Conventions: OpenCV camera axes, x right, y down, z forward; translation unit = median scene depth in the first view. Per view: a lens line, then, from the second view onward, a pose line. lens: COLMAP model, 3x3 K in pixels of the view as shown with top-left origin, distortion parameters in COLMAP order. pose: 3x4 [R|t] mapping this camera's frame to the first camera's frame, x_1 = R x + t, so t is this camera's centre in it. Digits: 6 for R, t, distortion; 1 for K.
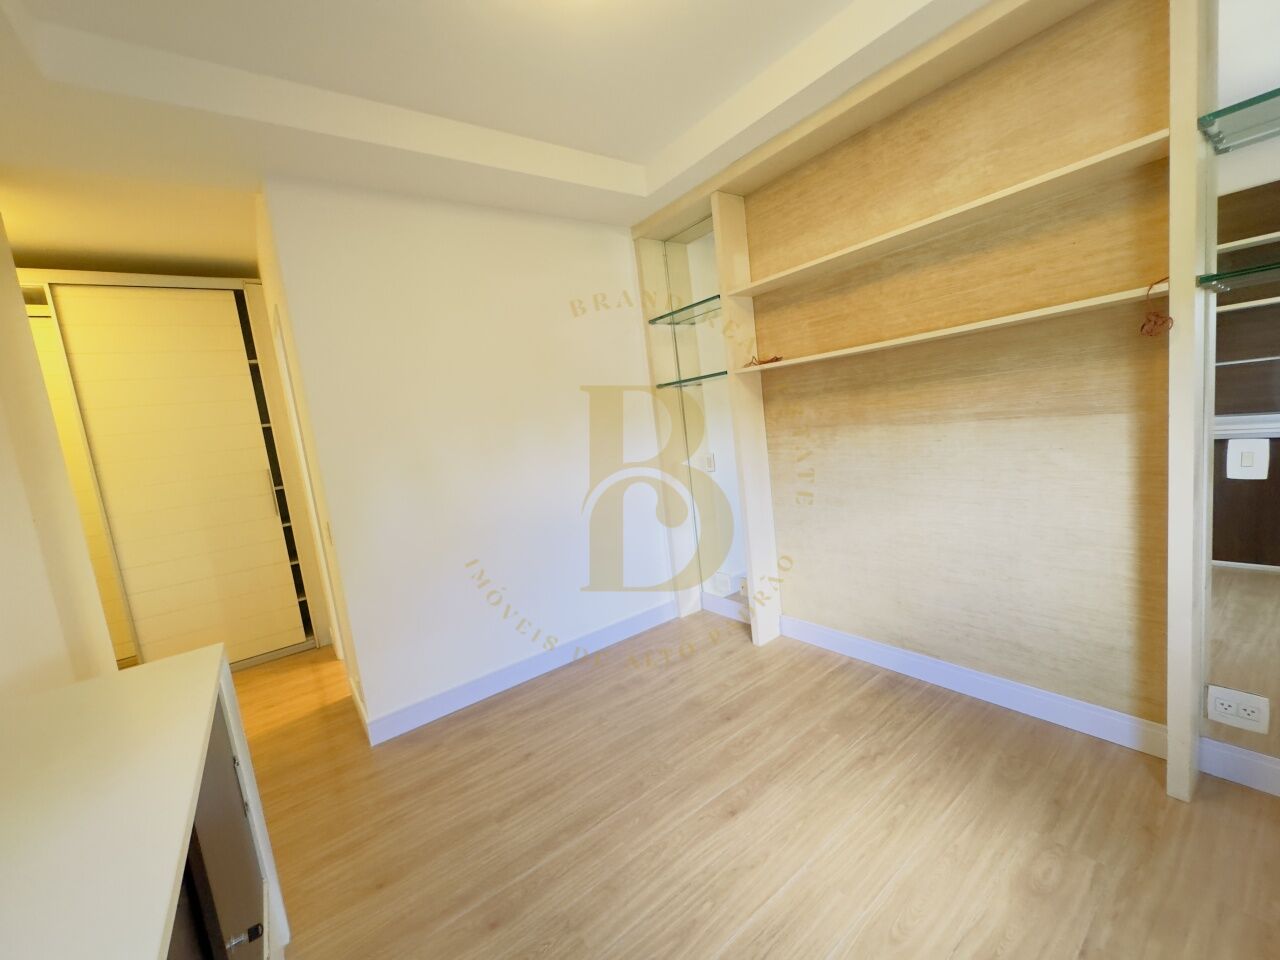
lens RADIAL K [[510.3, 0, 643.0], [0, 510.3, 484.4], [0, 0, 1]] dist [-0.008693, -0.000018]
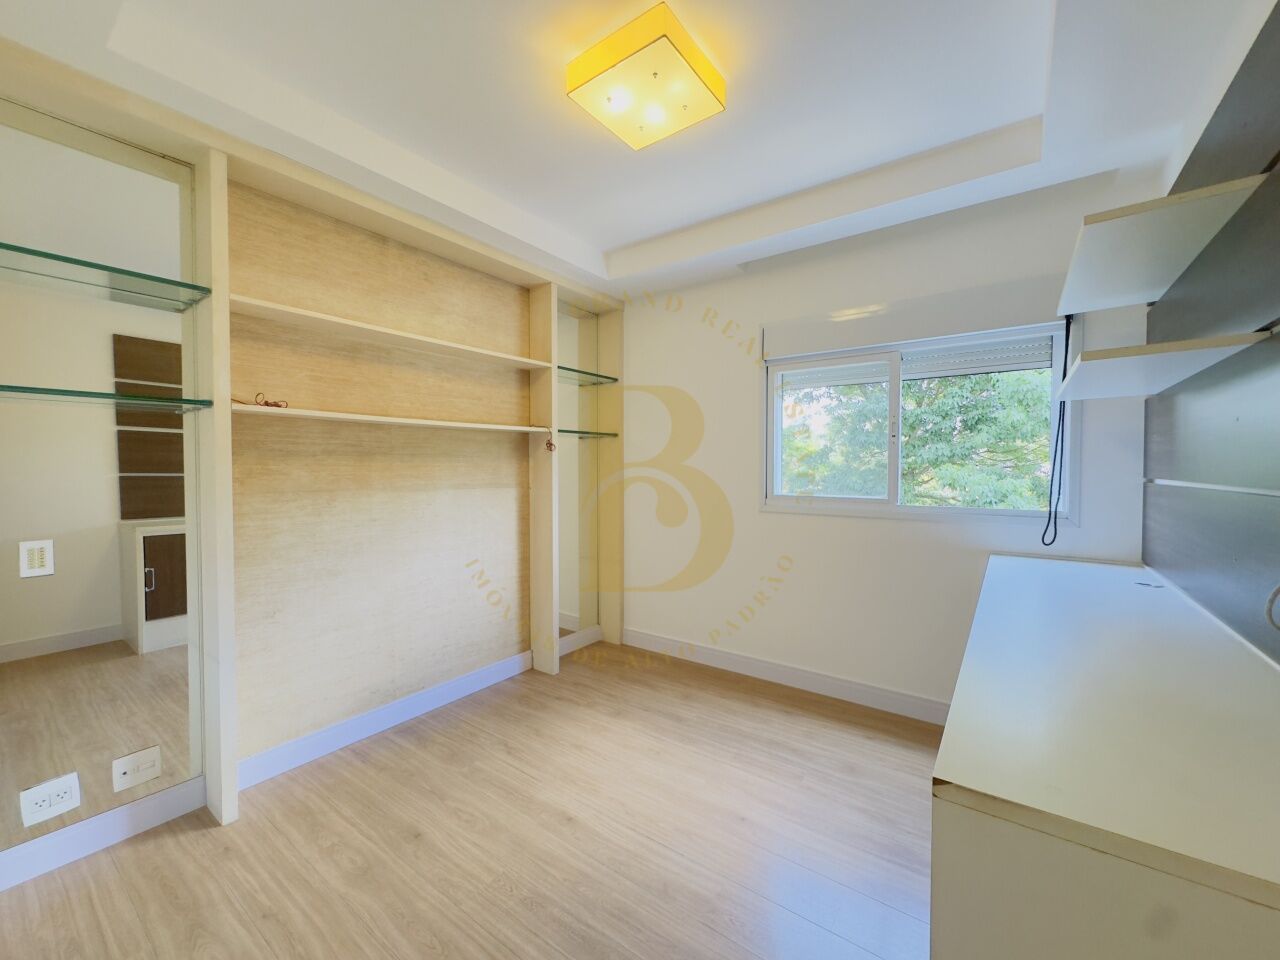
lens RADIAL K [[510.3, 0, 640.0], [0, 510.3, 480.0], [0, 0, 1]] dist [-0.002190, 0.000181]
pose [[-0.290299, 0.089698, 0.952723, -0.806514], [0.153929, 0.987009, -0.046023, -0.006199], [-0.944475, 0.133292, -0.300335, 0.887666]]
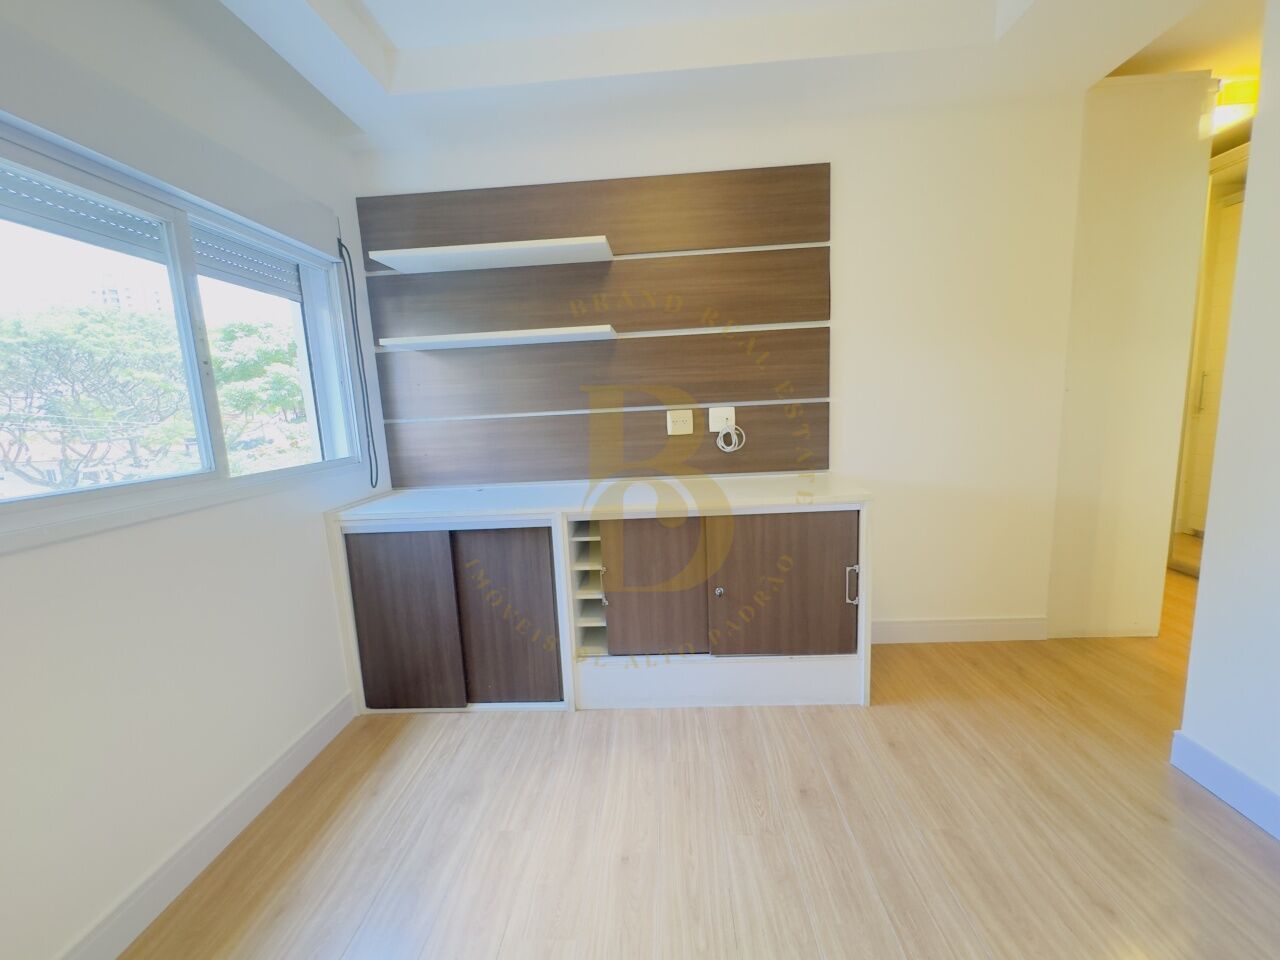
lens RADIAL K [[510.3, 0, 640.0], [0, 510.3, 480.0], [0, 0, 1]] dist [-0.002190, 0.000181]
pose [[-0.631353, 0.258915, -0.730997, 0.415697], [0.027382, 0.949474, 0.312649, -0.130647], [0.775012, 0.177375, -0.606543, 0.868354]]
